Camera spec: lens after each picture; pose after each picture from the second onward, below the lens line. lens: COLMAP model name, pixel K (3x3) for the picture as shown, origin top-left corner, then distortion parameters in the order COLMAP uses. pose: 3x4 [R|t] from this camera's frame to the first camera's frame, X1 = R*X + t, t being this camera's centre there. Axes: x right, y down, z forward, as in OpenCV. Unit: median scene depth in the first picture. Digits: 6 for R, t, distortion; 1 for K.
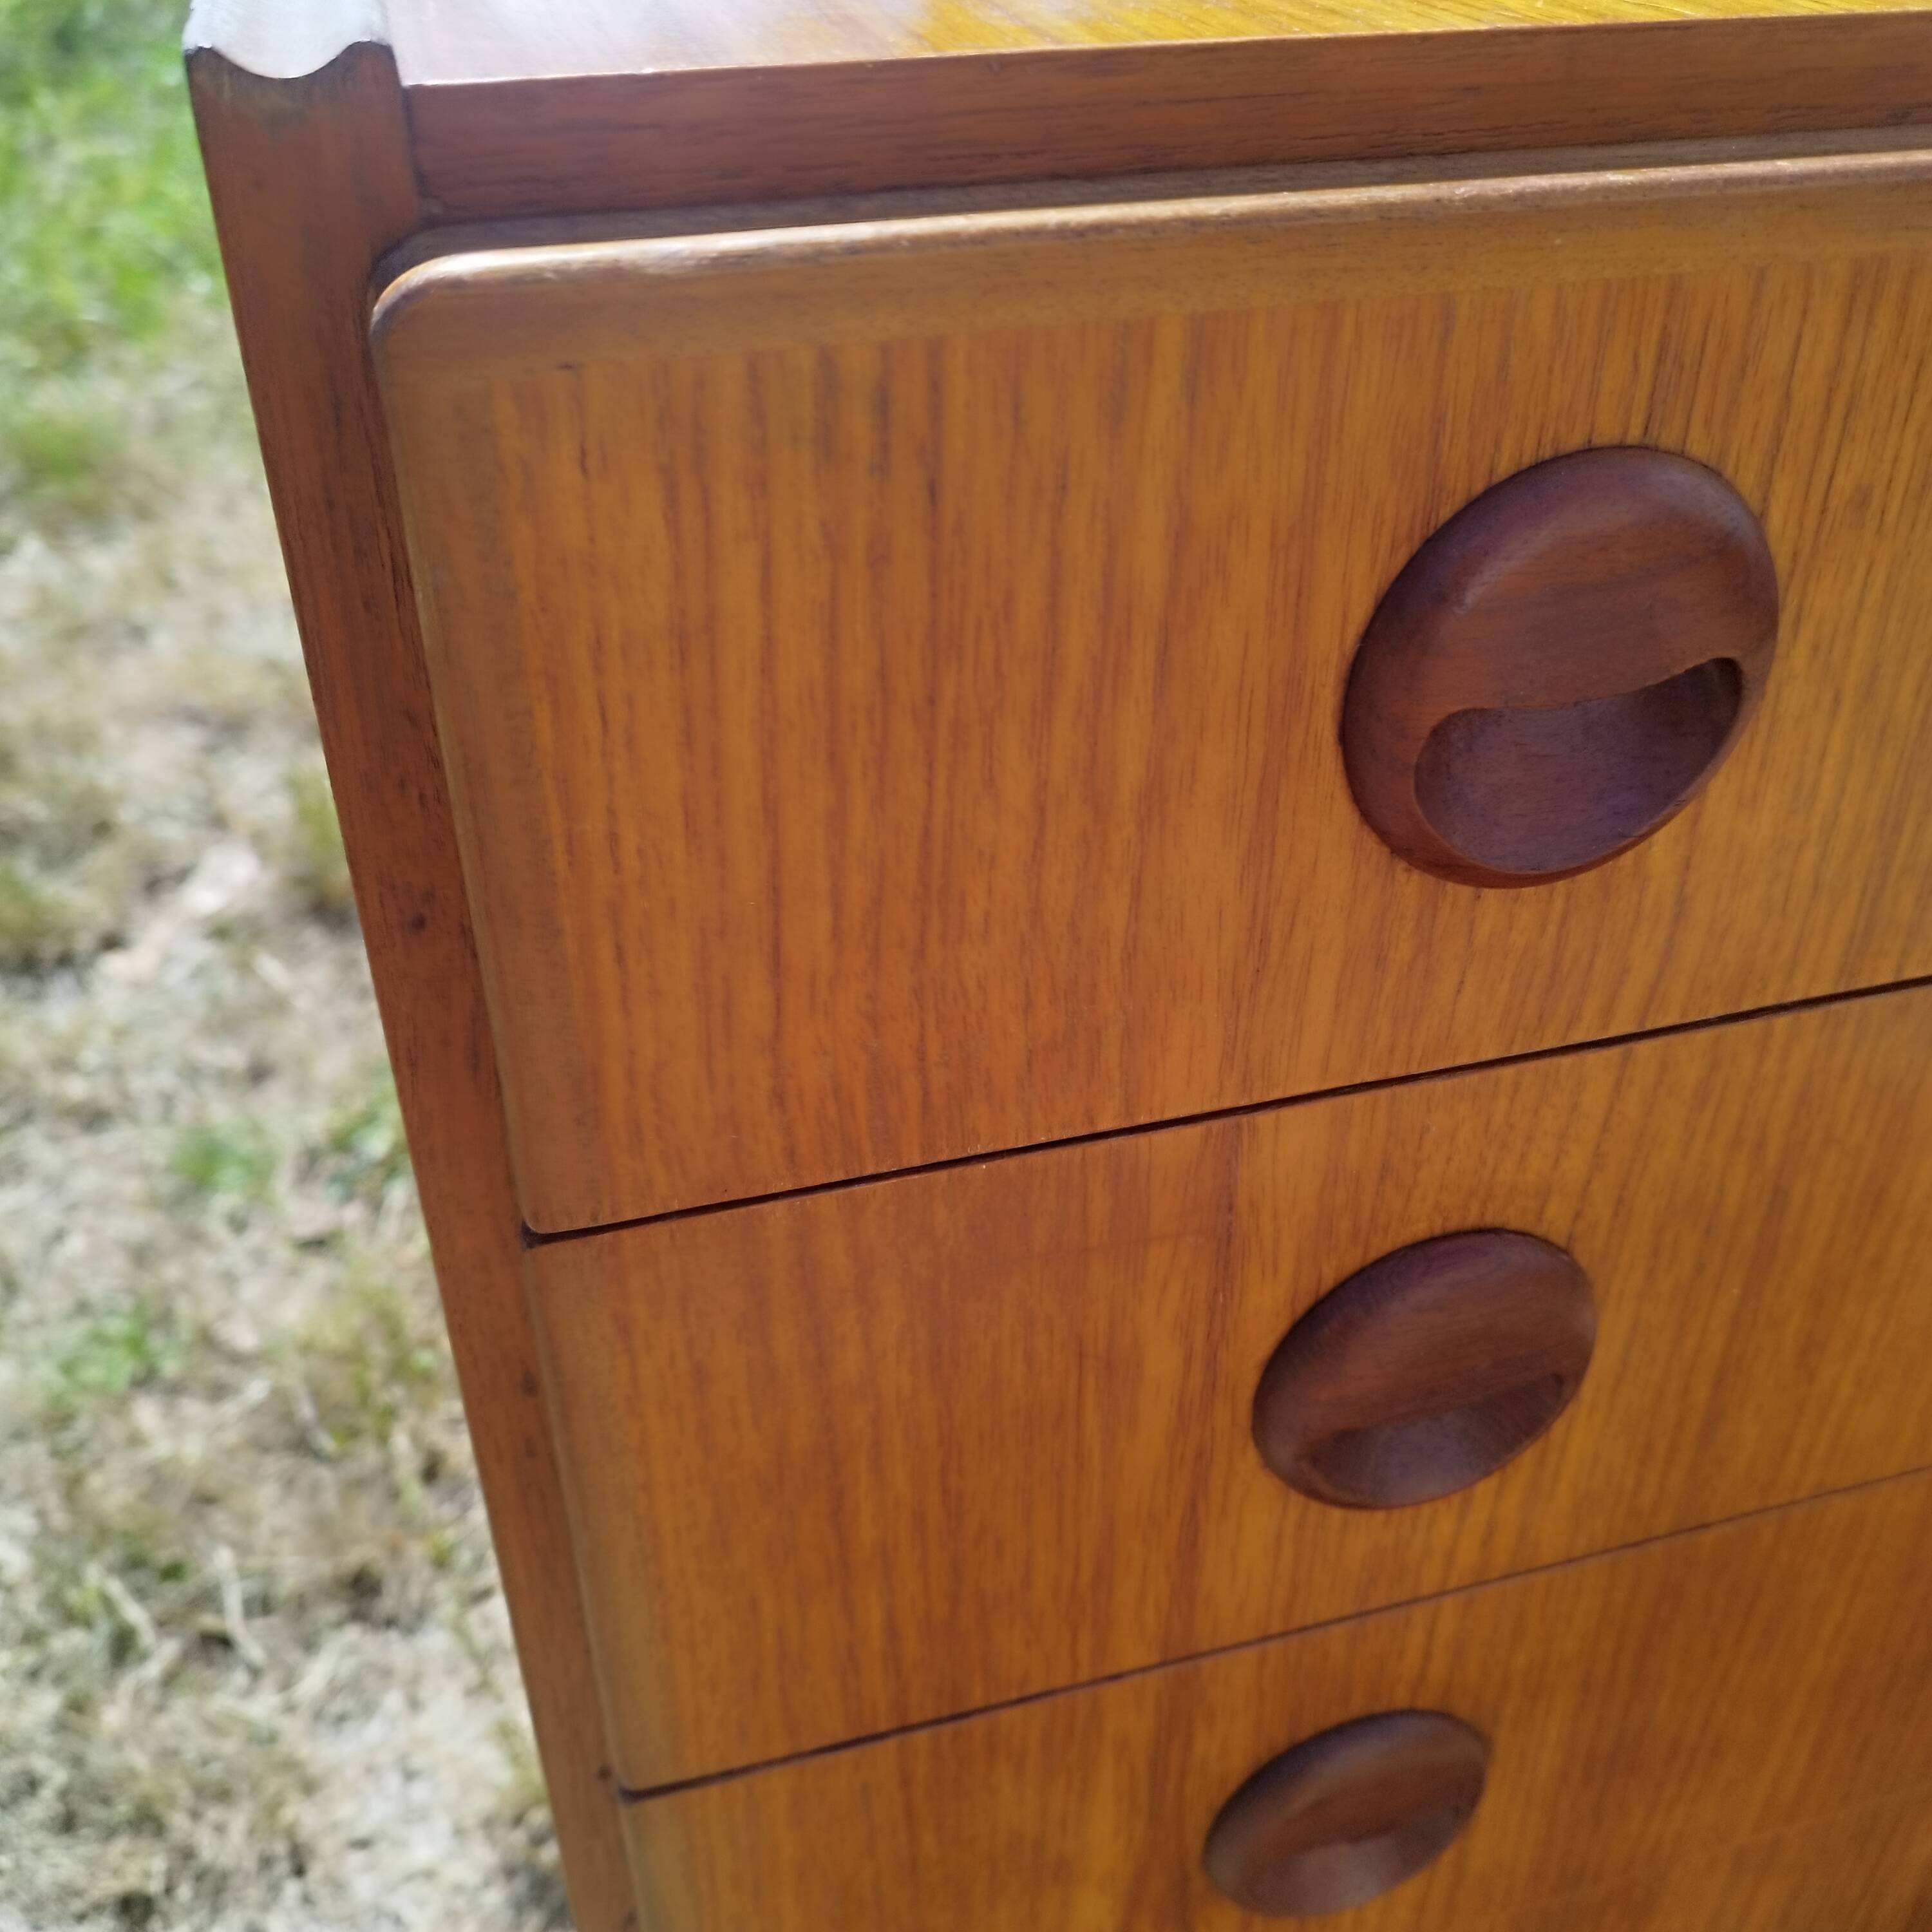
lens RADIAL K [[1942.6, 0, 965.2], [0, 1942.6, 979.7], [0, 0, 1]] dist [-0.002706, 0.000000]
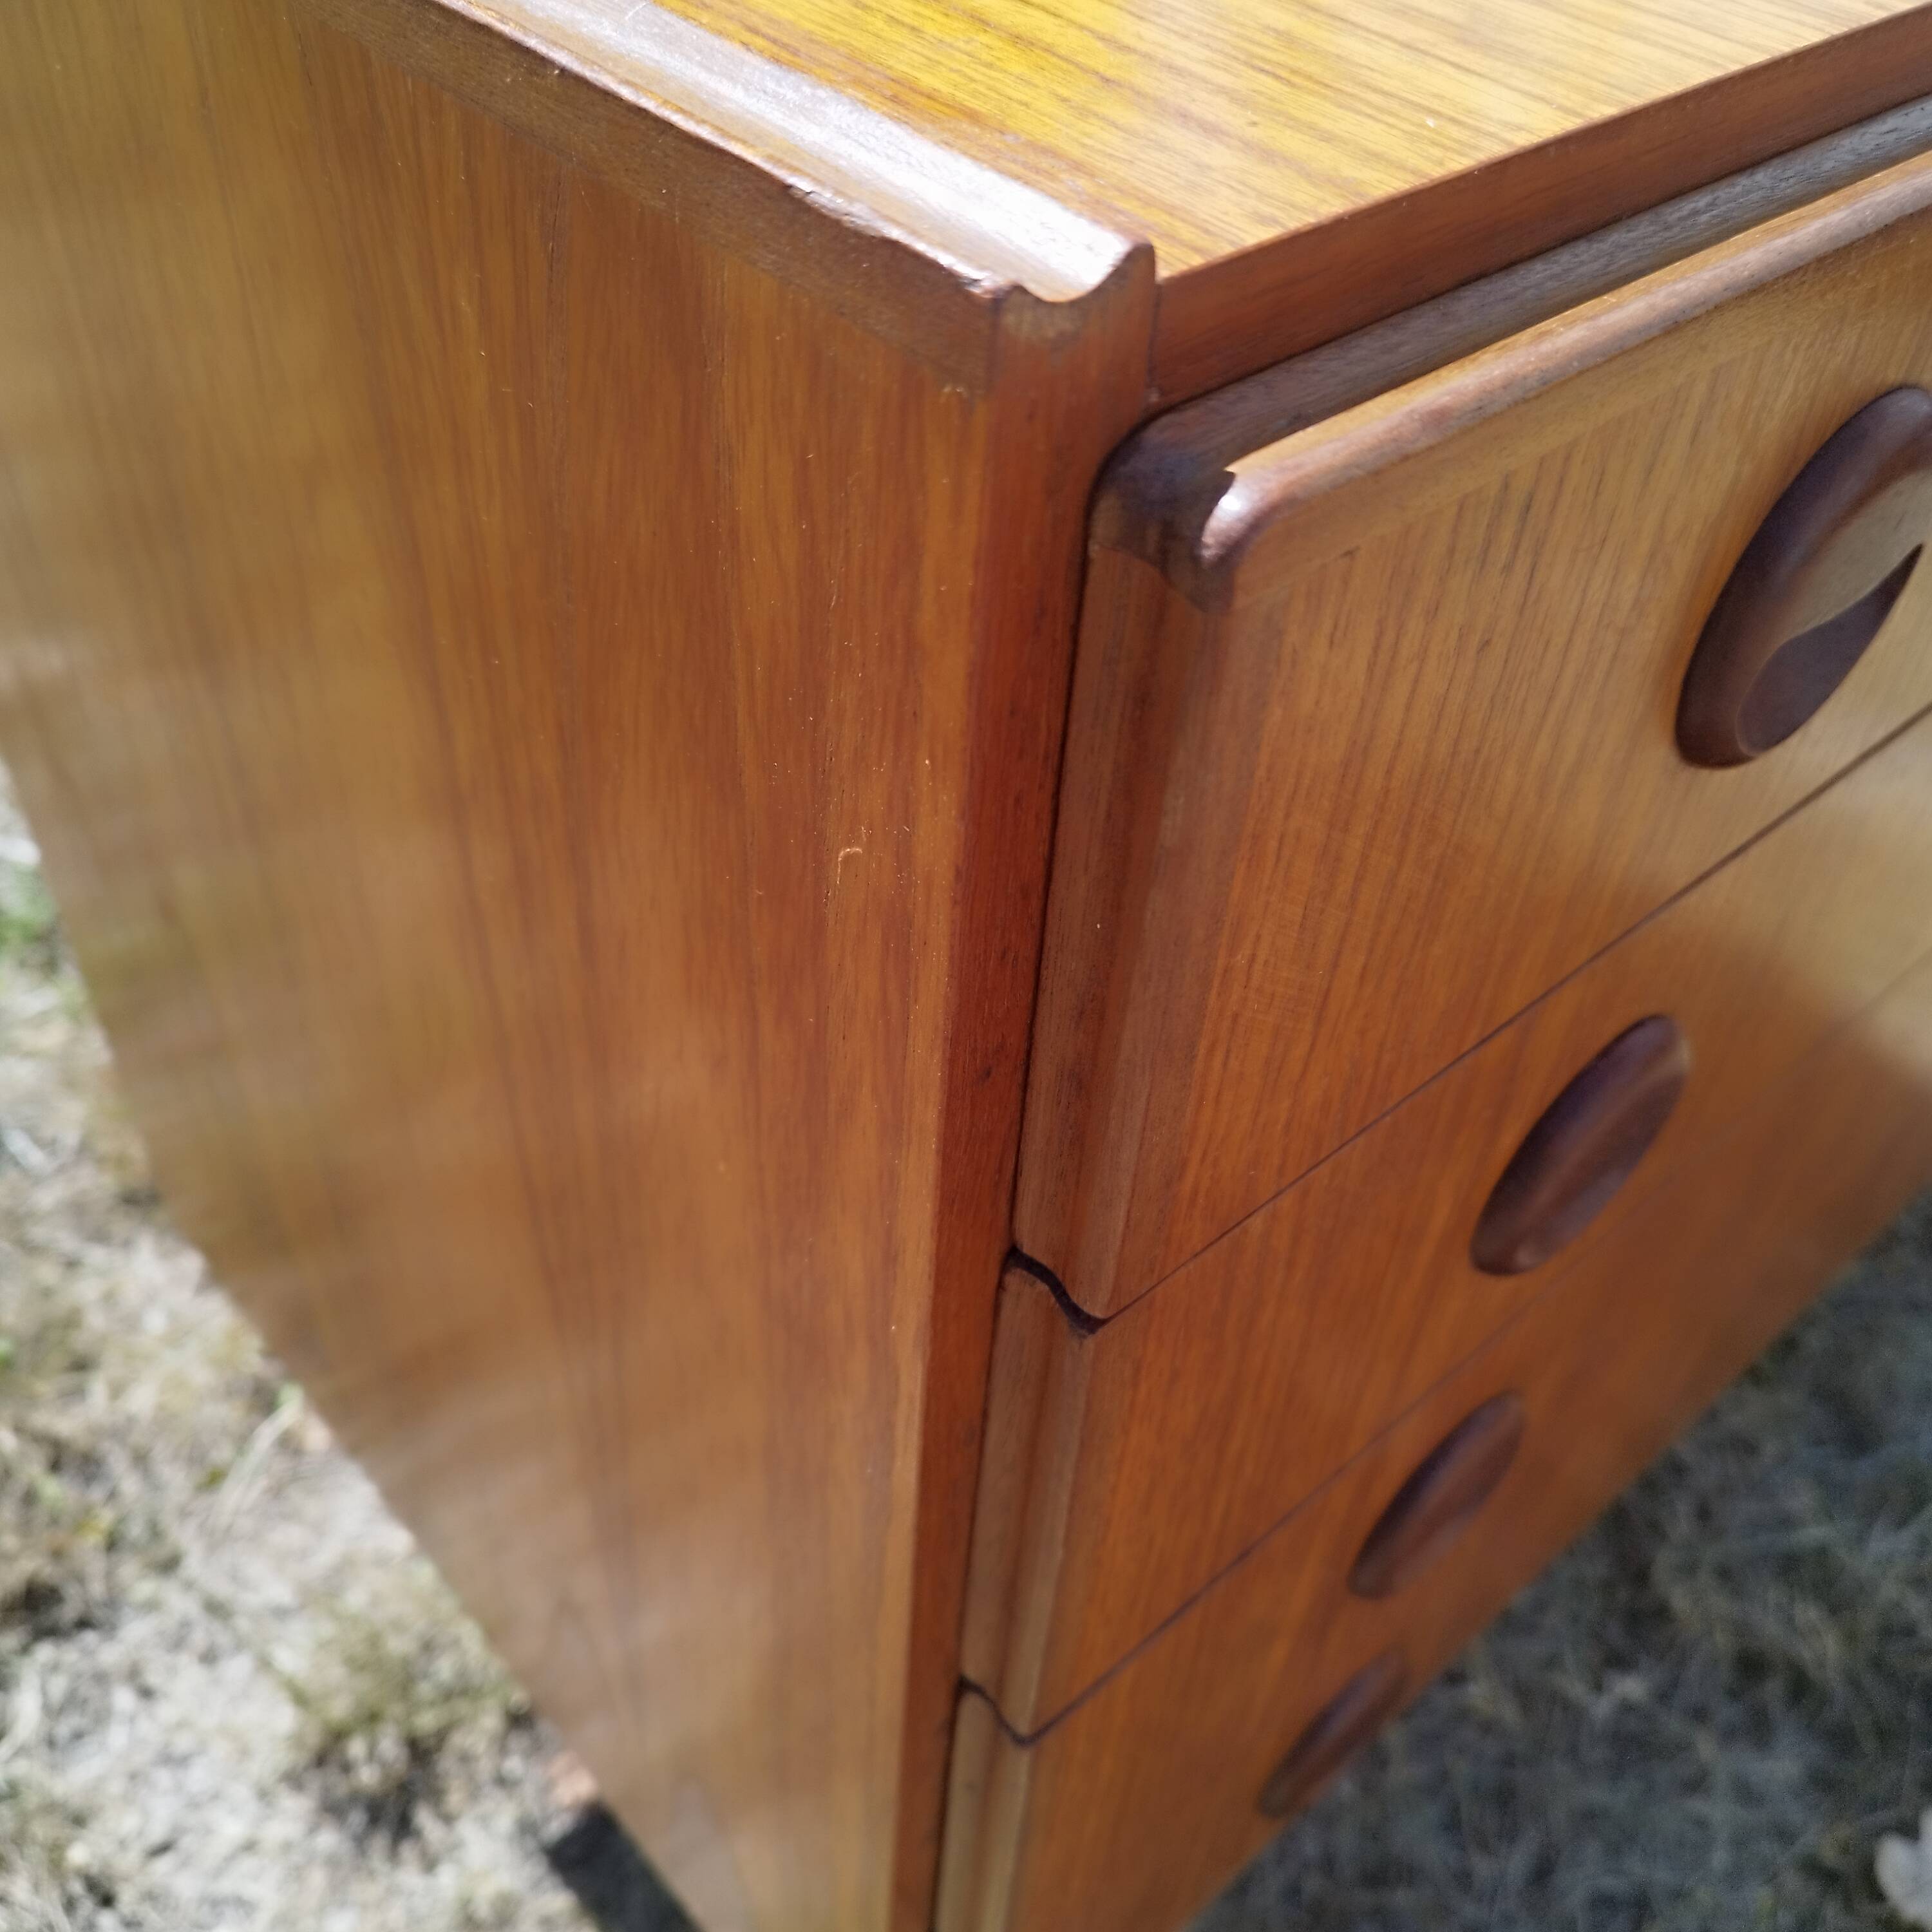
lens RADIAL K [[1942.6, 0, 963.7], [0, 1942.6, 979.5], [0, 0, 1]] dist [-0.002706, 0.000000]
pose [[0.896718, -0.268786, 0.351640, -0.177162], [0.202386, 0.955569, 0.214310, -0.081442], [-0.393619, -0.121009, 0.911274, 0.035457]]
